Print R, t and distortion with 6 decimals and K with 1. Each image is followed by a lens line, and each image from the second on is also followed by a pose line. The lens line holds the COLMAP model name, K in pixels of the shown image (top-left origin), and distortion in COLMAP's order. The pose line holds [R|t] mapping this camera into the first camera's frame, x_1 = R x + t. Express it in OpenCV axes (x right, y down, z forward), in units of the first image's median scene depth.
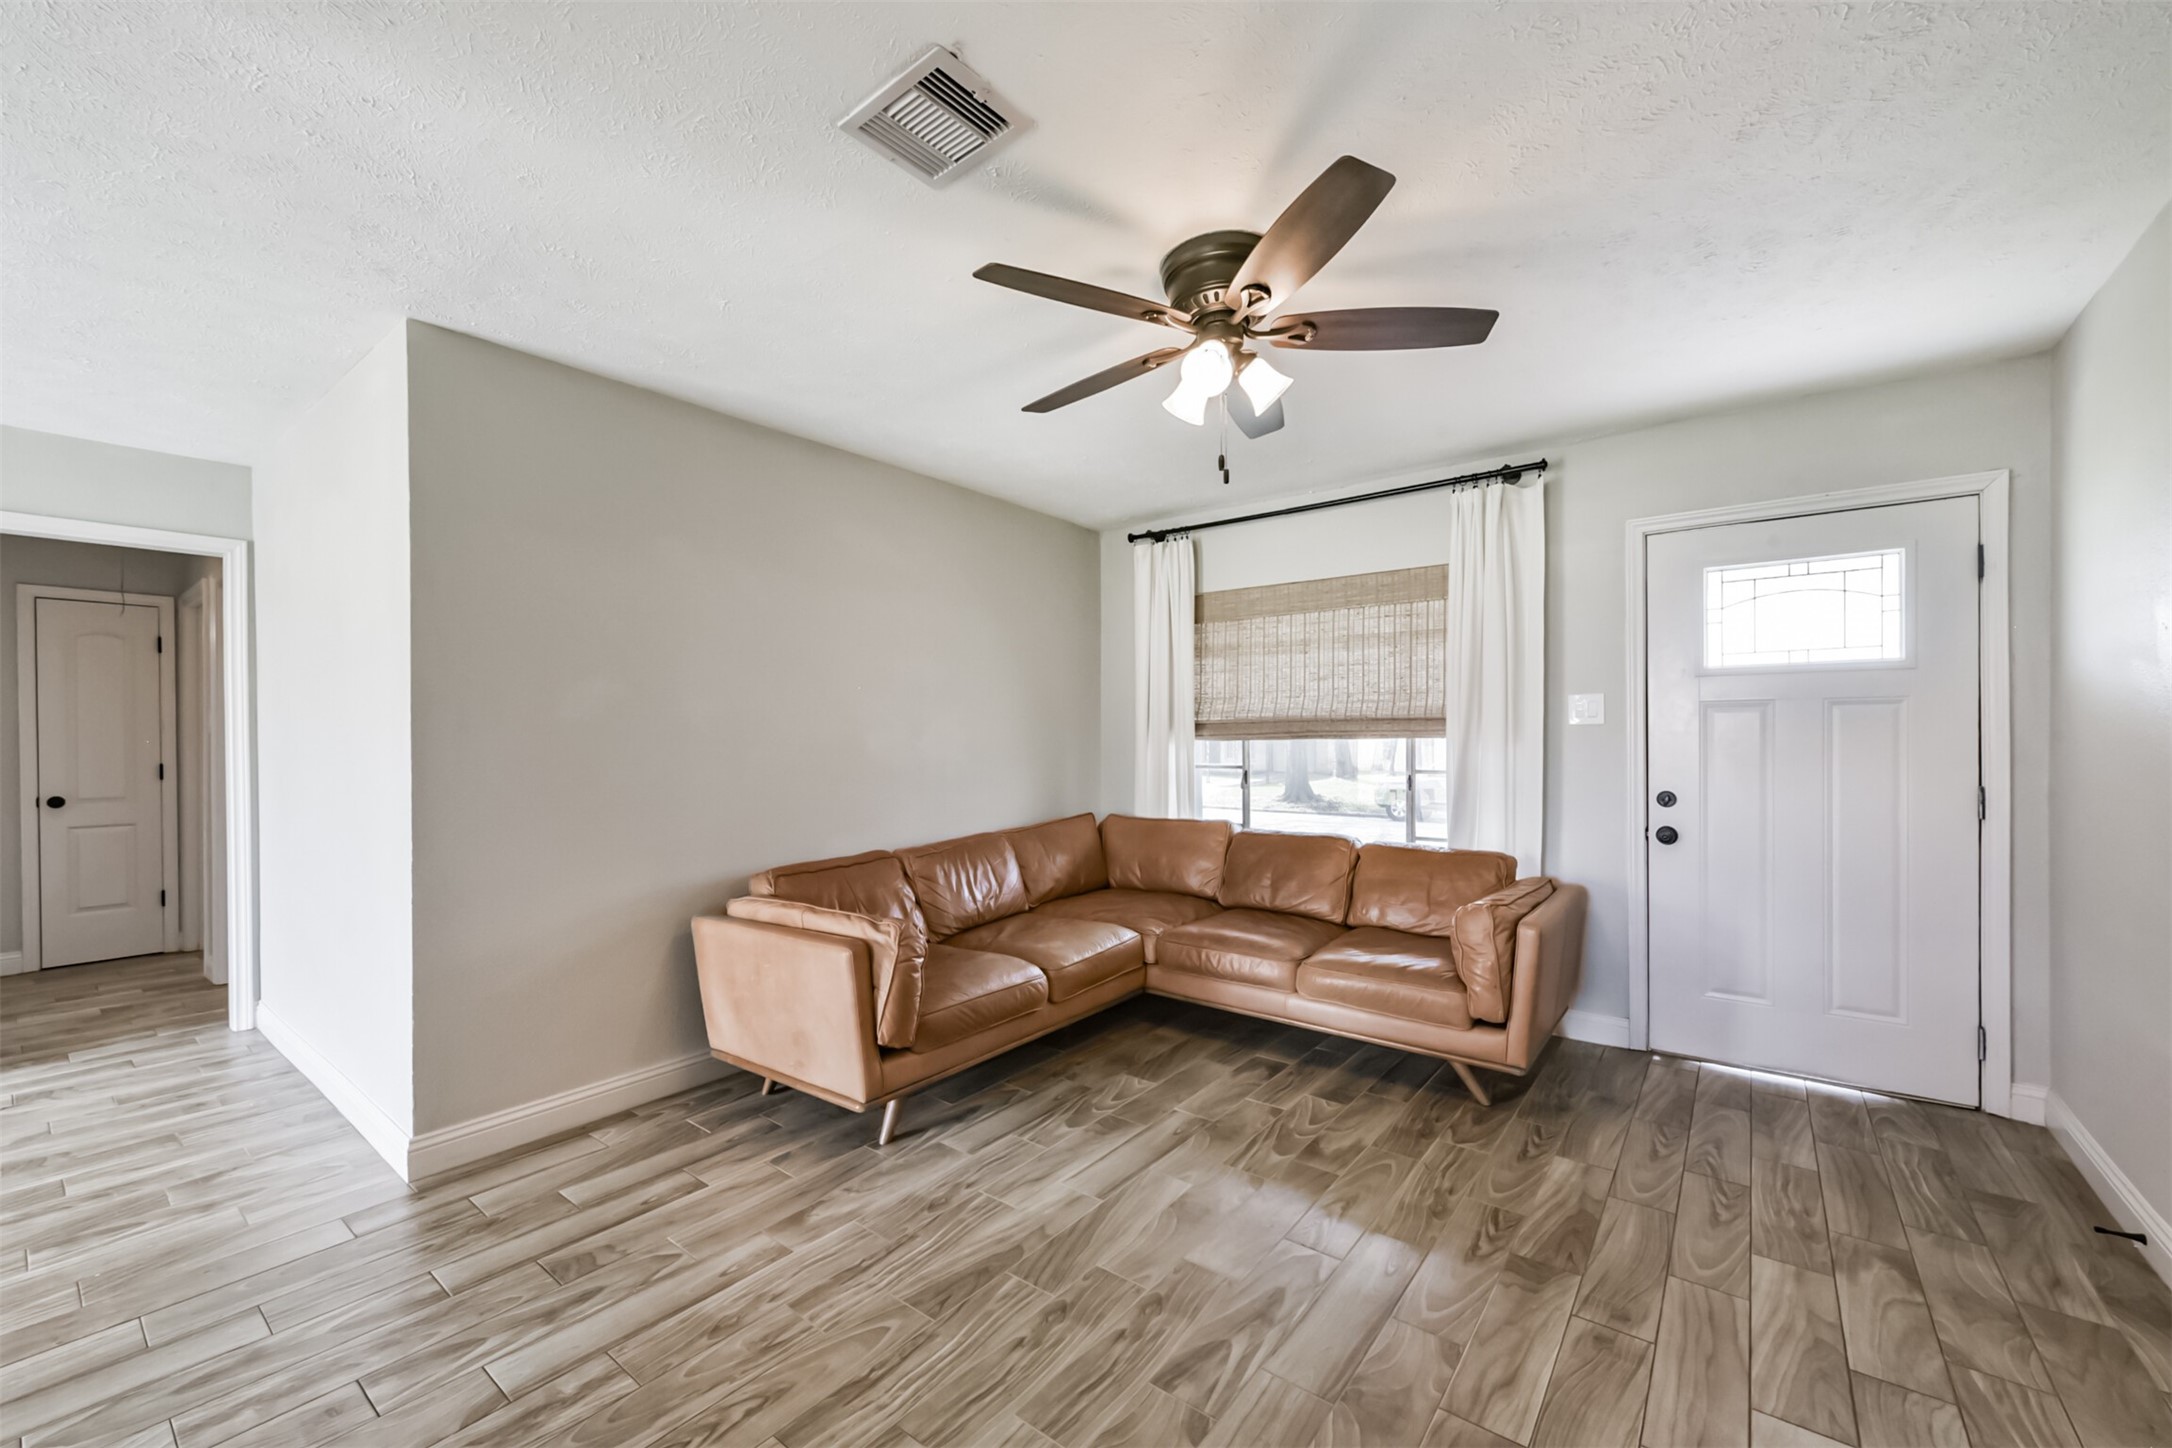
lens RADIAL K [[844.0, 0, 1087.3], [0, 844.0, 740.5], [0, 0, 1]] dist [-0.000718, -0.000684]
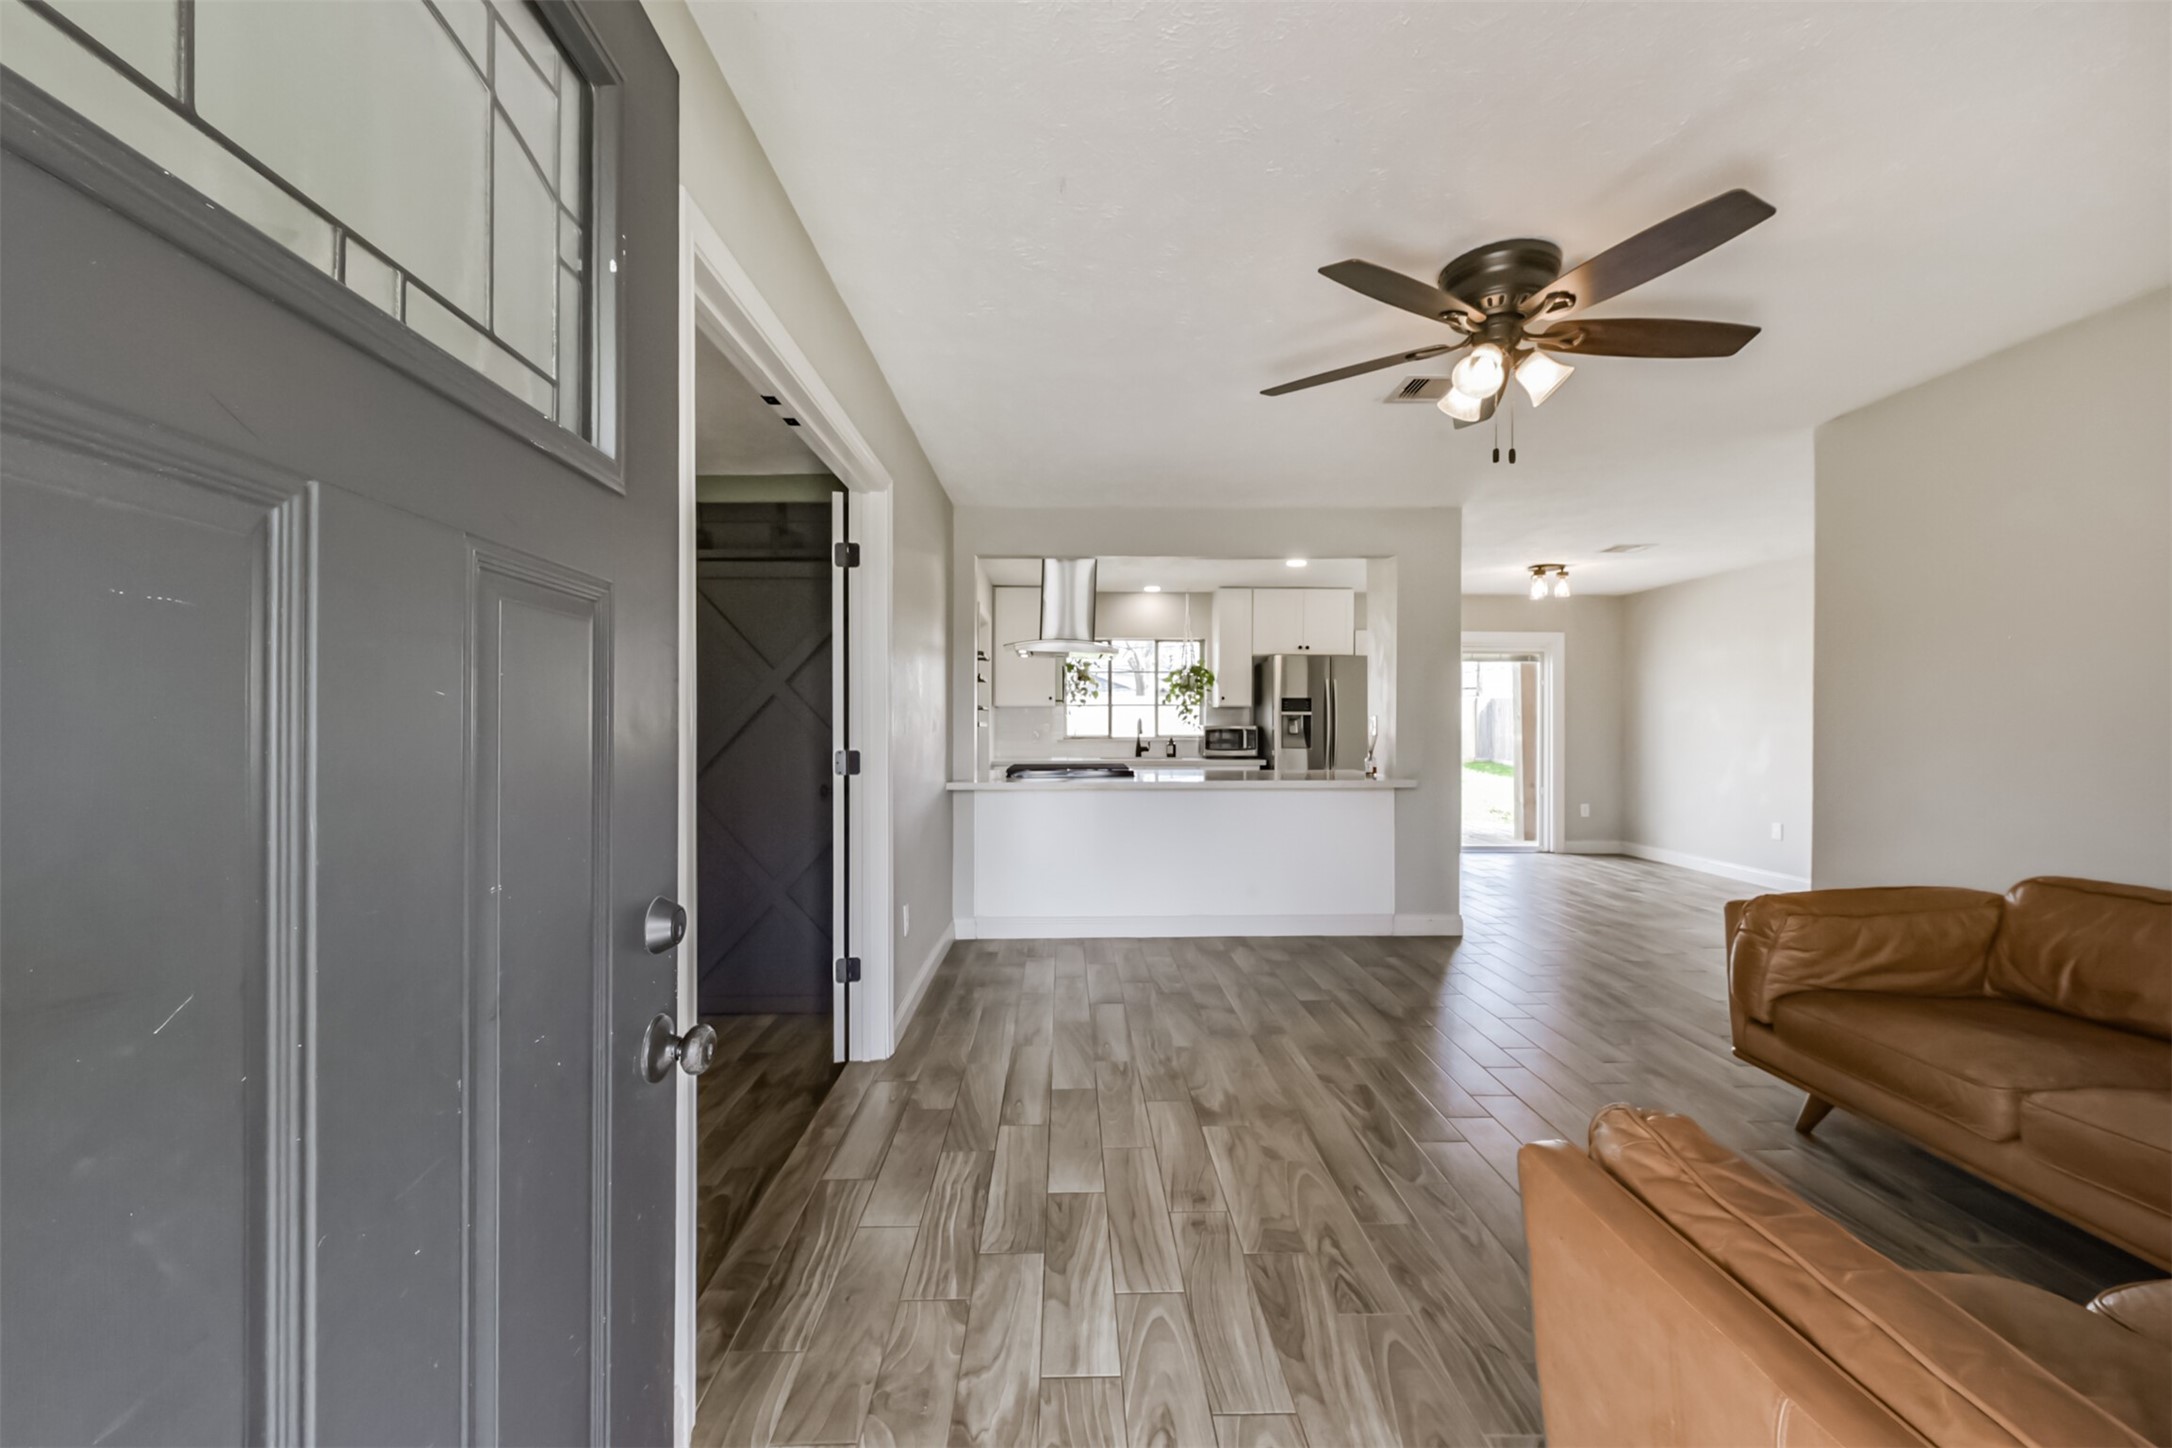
lens RADIAL K [[844.0, 0, 1078.9], [0, 844.0, 710.0], [0, 0, 1]] dist [-0.000718, -0.000684]
pose [[-0.774858, -0.004114, -0.632121, 0.957805], [-0.000631, 0.999983, -0.005735, -0.001428], [0.632134, -0.004045, -0.774848, 1.153872]]
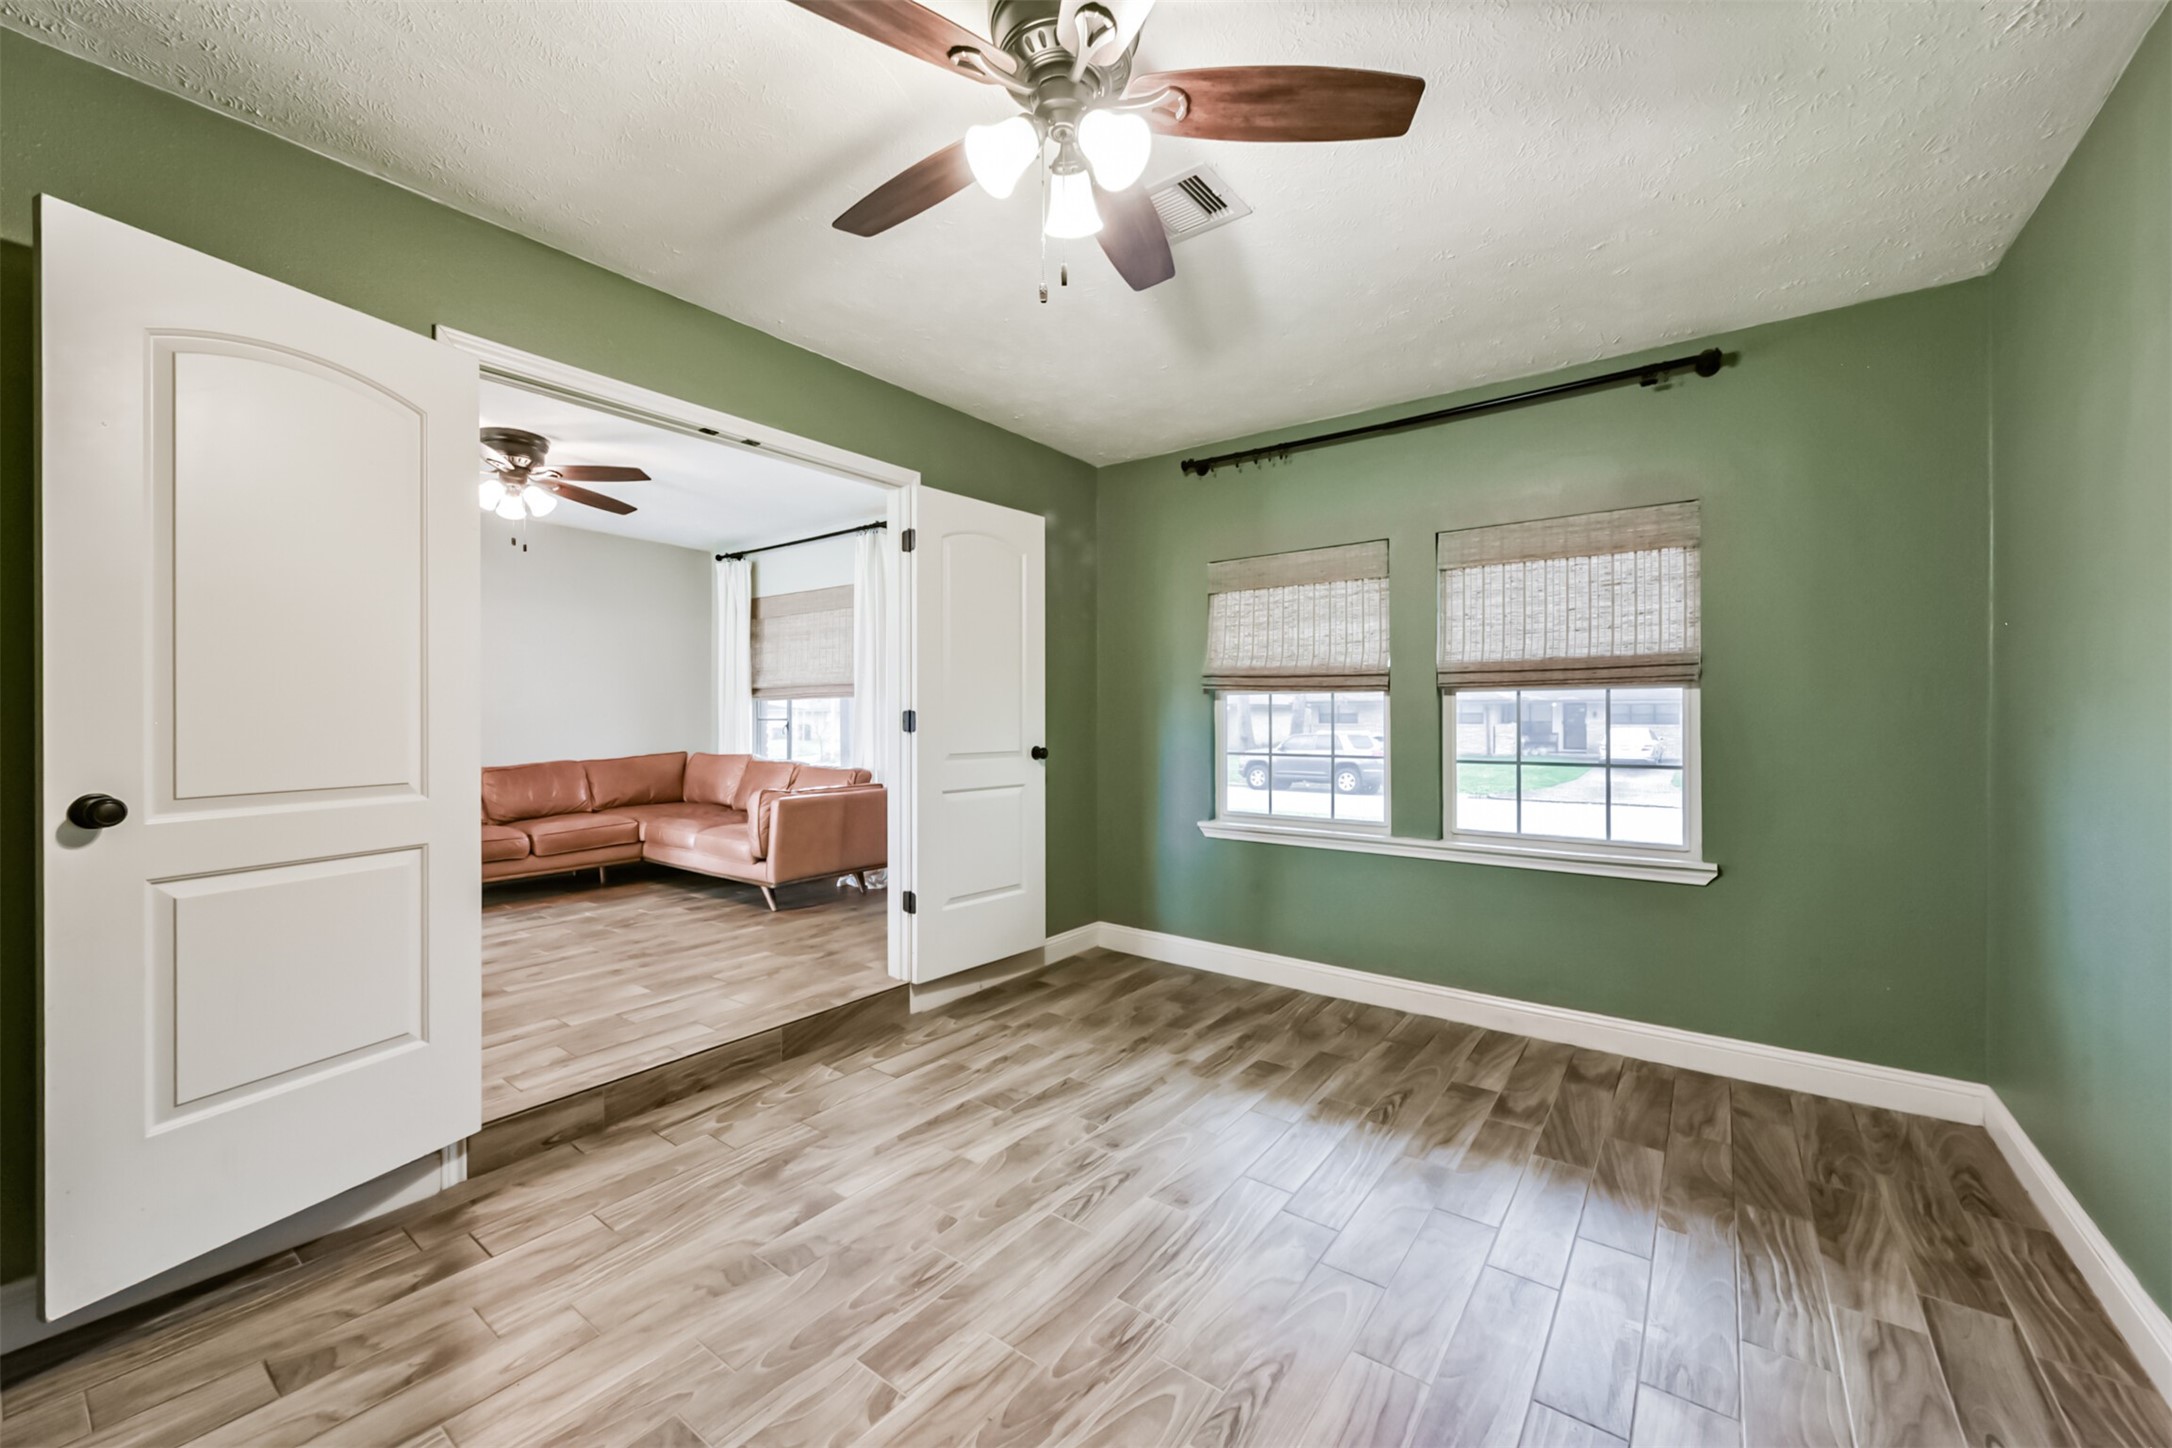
lens RADIAL K [[844.0, 0, 1081.8], [0, 844.0, 723.4], [0, 0, 1]] dist [-0.000718, -0.000684]
pose [[0.999677, 0.005507, 0.024796, 1.075124], [-0.005730, 0.999944, 0.008911, 0.037918], [-0.024745, -0.009050, 0.999653, -0.729882]]
